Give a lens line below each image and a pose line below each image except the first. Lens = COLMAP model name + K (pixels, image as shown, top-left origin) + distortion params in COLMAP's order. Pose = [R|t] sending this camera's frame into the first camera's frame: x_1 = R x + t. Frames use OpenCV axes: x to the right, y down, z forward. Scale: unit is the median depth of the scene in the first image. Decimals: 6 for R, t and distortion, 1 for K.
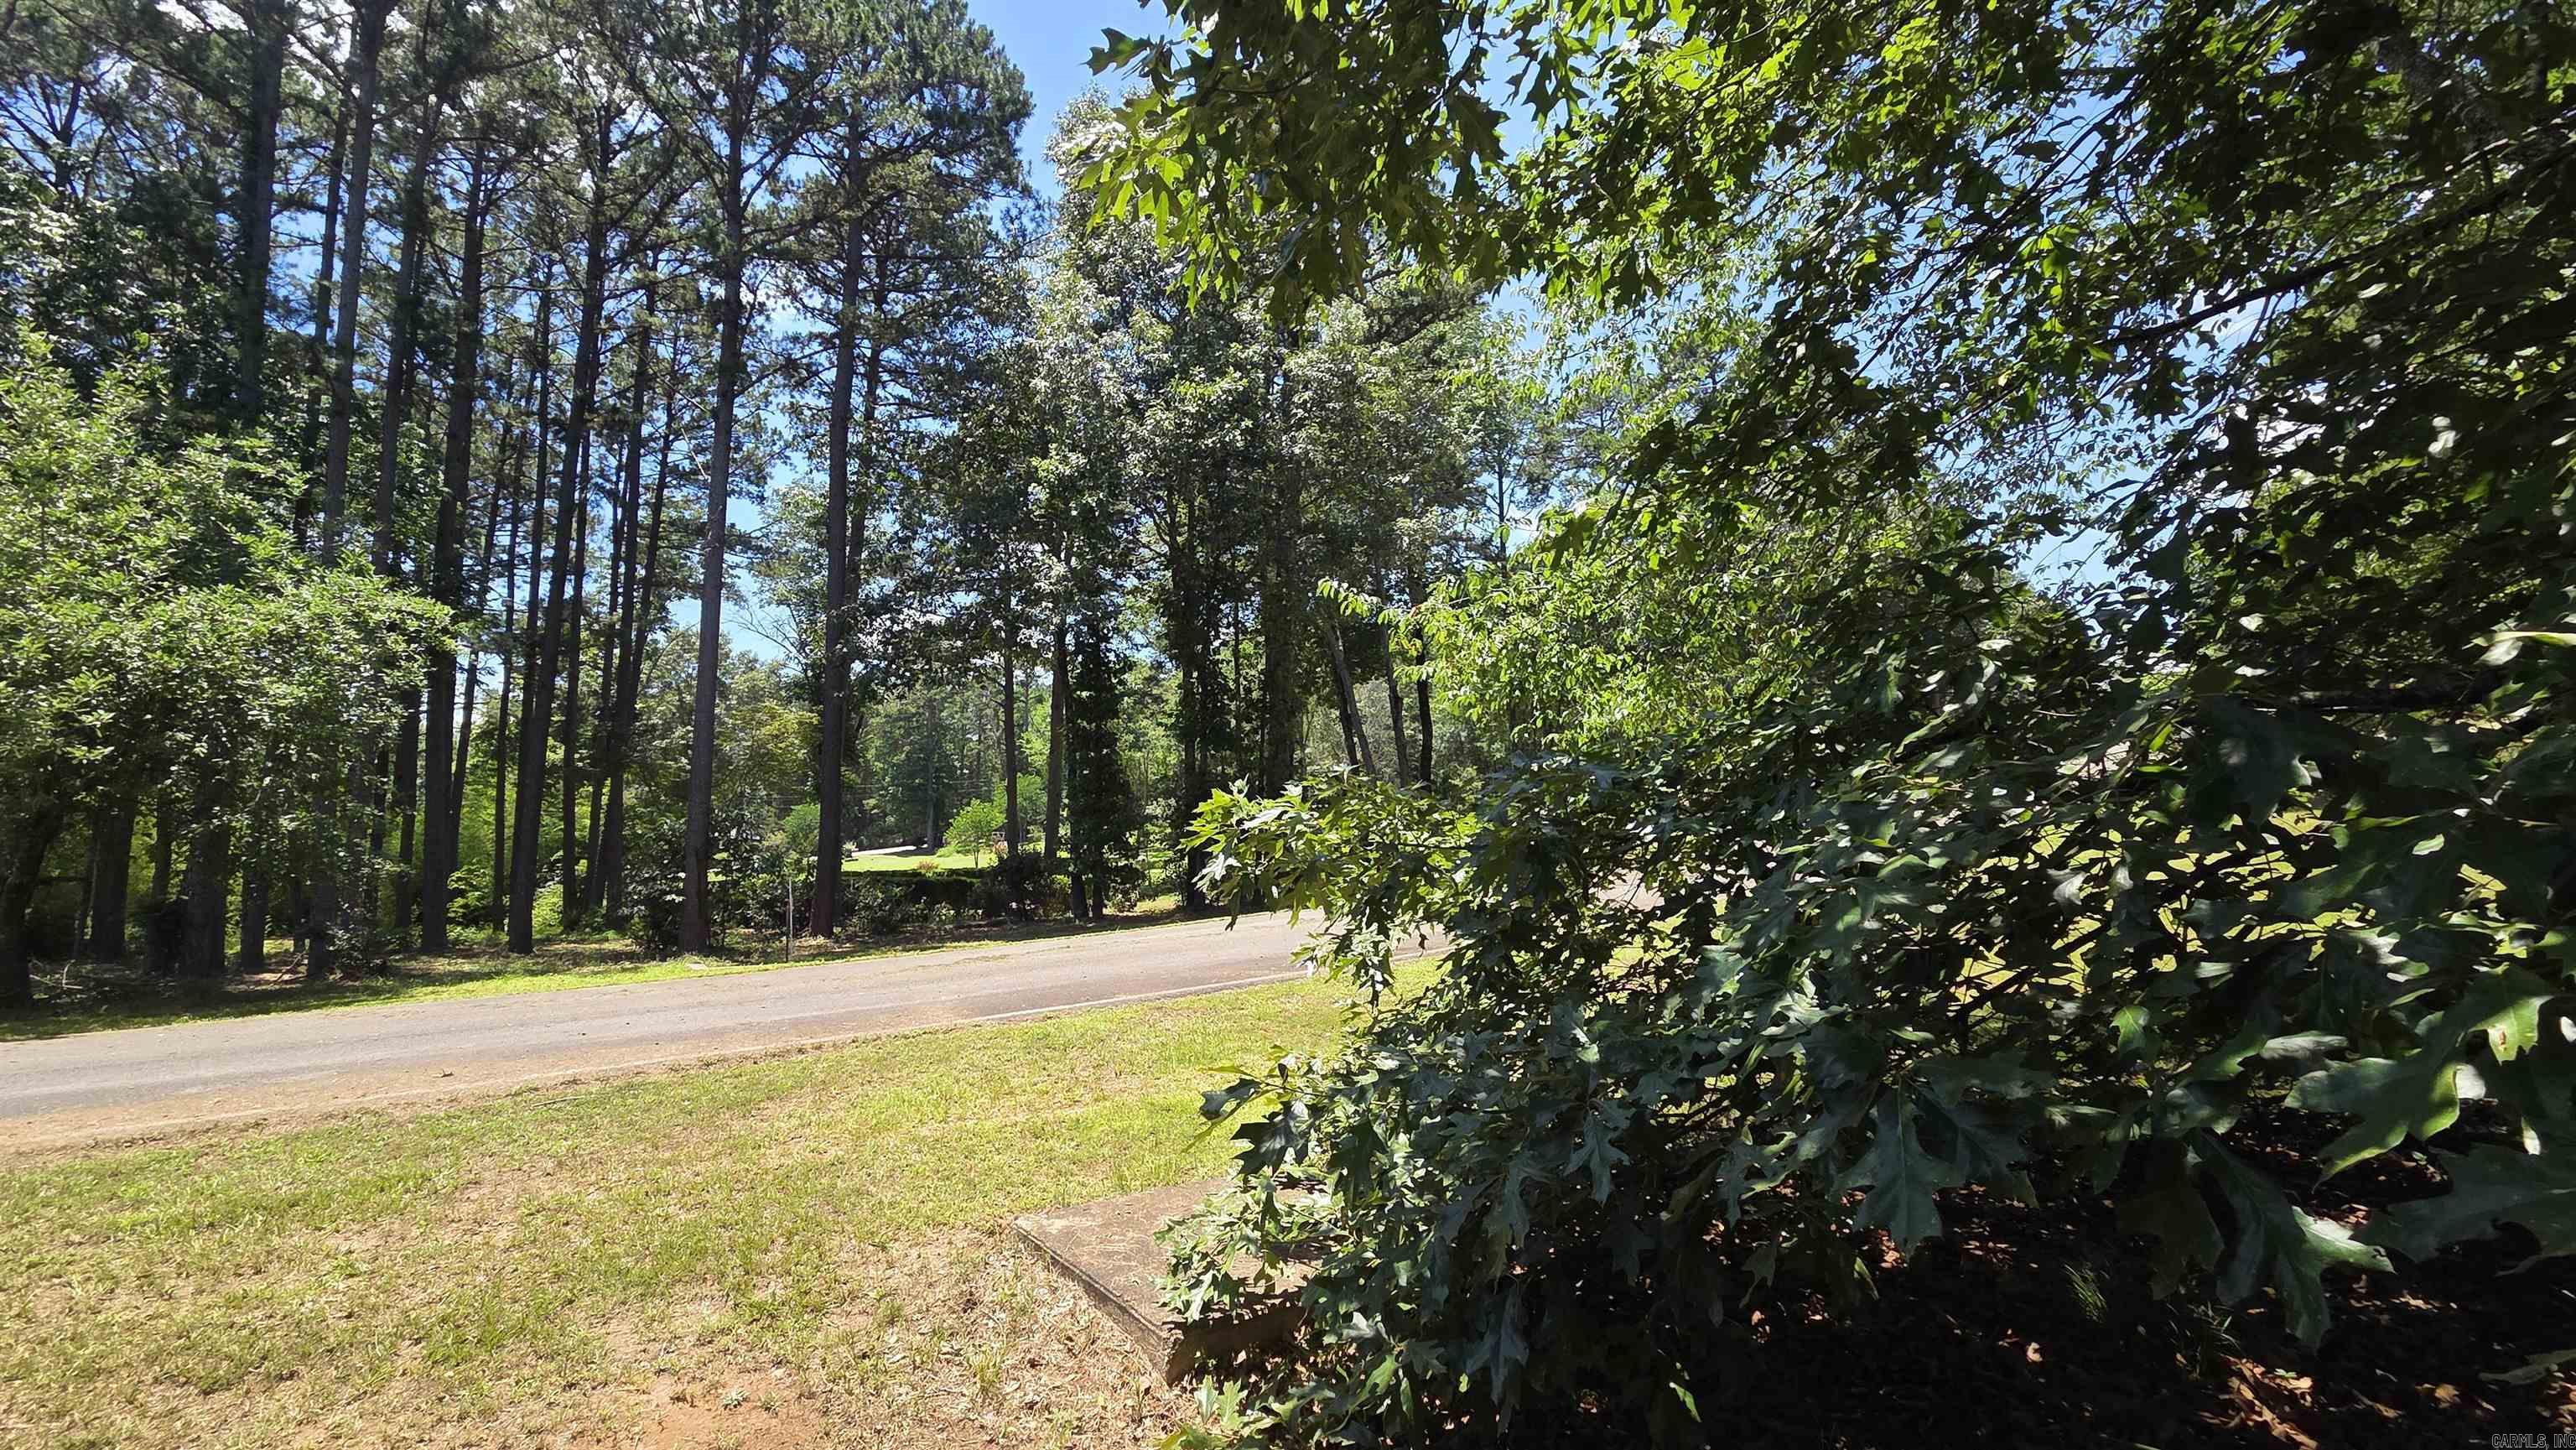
lens RADIAL K [[1032.4, 0, 1288.0], [0, 1032.4, 725.0], [0, 0, 1]] dist [0.003615, 0.000478]
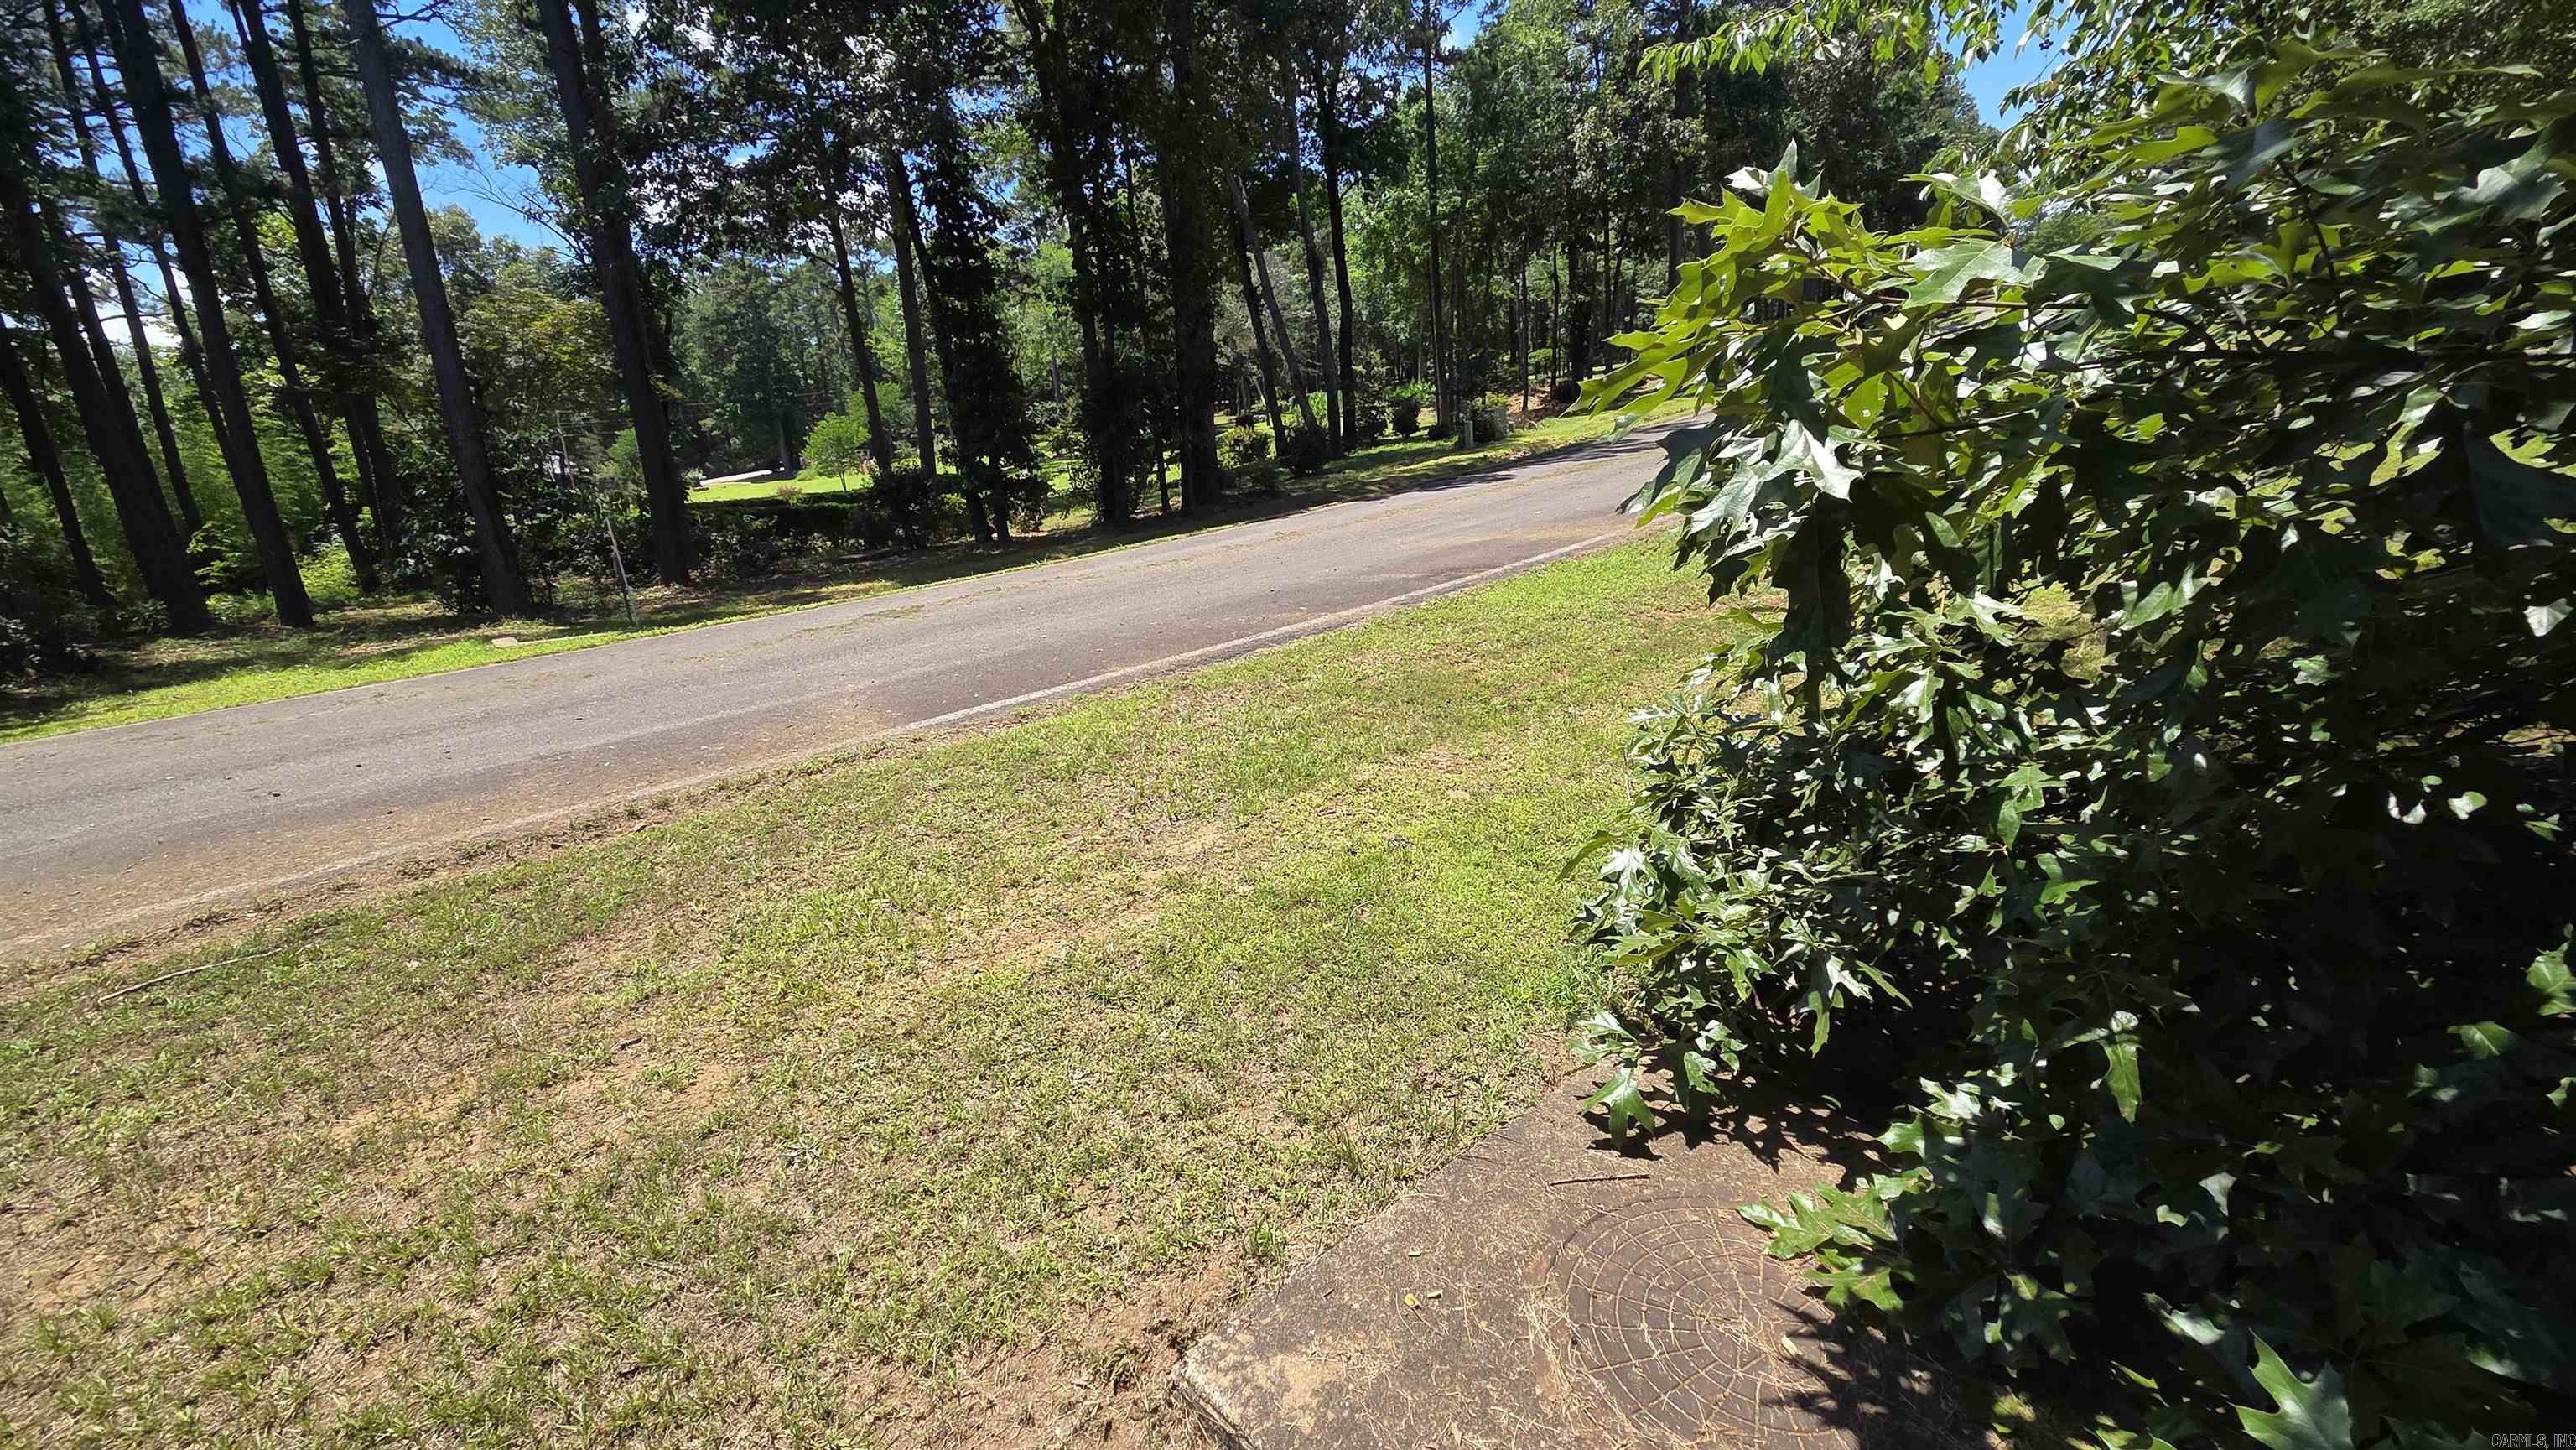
lens RADIAL K [[1032.4, 0, 1288.0], [0, 1032.4, 725.0], [0, 0, 1]] dist [0.003615, 0.000478]
pose [[0.992882, -0.076706, 0.091110, -0.032171], [0.037441, 0.927226, 0.372625, 0.012407], [-0.113062, -0.366561, 0.923499, 0.094796]]
